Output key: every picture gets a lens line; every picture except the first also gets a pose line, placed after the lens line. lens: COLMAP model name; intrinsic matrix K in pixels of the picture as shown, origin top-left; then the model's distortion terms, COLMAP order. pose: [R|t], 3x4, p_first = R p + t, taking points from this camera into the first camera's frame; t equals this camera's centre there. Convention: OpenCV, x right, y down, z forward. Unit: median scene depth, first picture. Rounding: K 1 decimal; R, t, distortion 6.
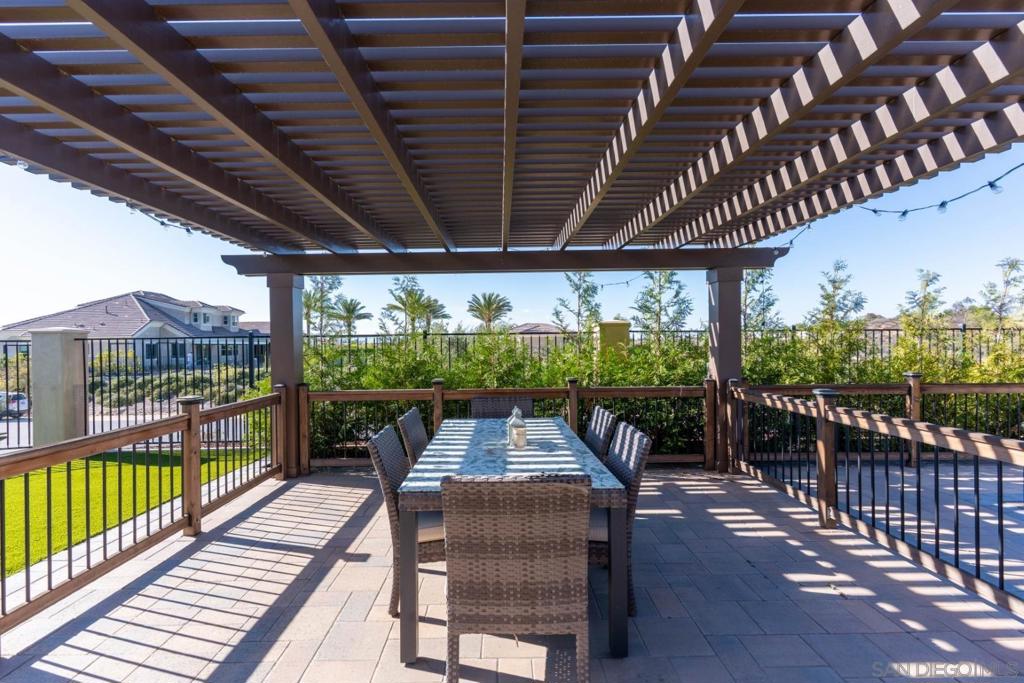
lens RADIAL K [[484.0, 0, 512.8], [0, 484.0, 341.3], [0, 0, 1]] dist [-0.003471, -0.001158]
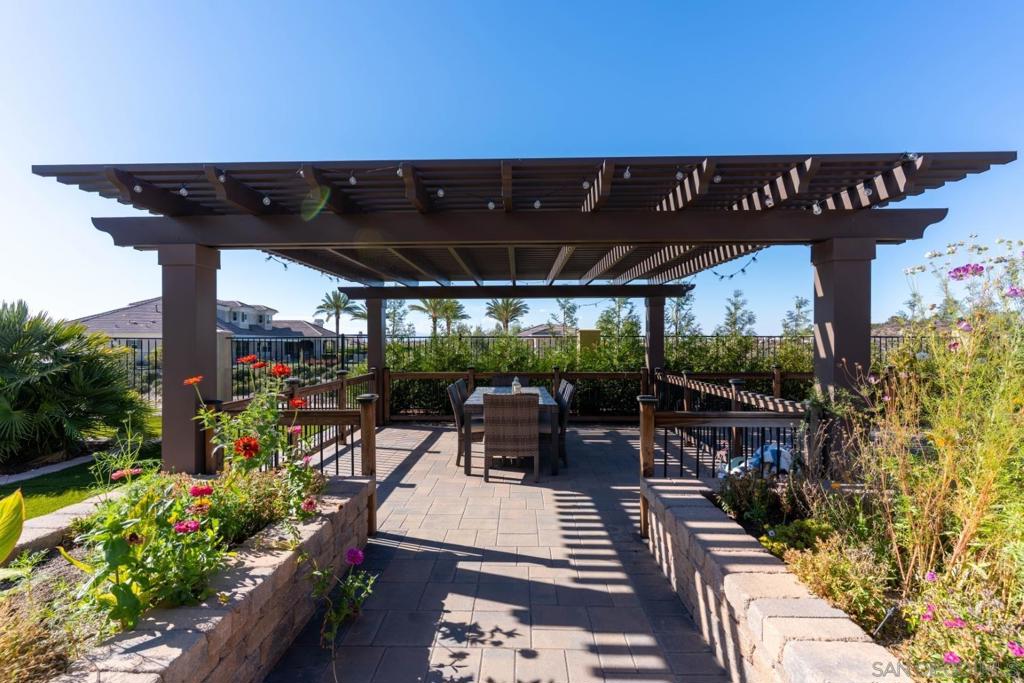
lens RADIAL K [[484.0, 0, 511.3], [0, 484.0, 342.6], [0, 0, 1]] dist [-0.003471, -0.001158]
pose [[0.999212, 0.009721, -0.038470, 0.033661], [-0.009580, 0.999947, 0.003853, -0.004899], [0.038506, -0.003481, 0.999252, -0.522048]]
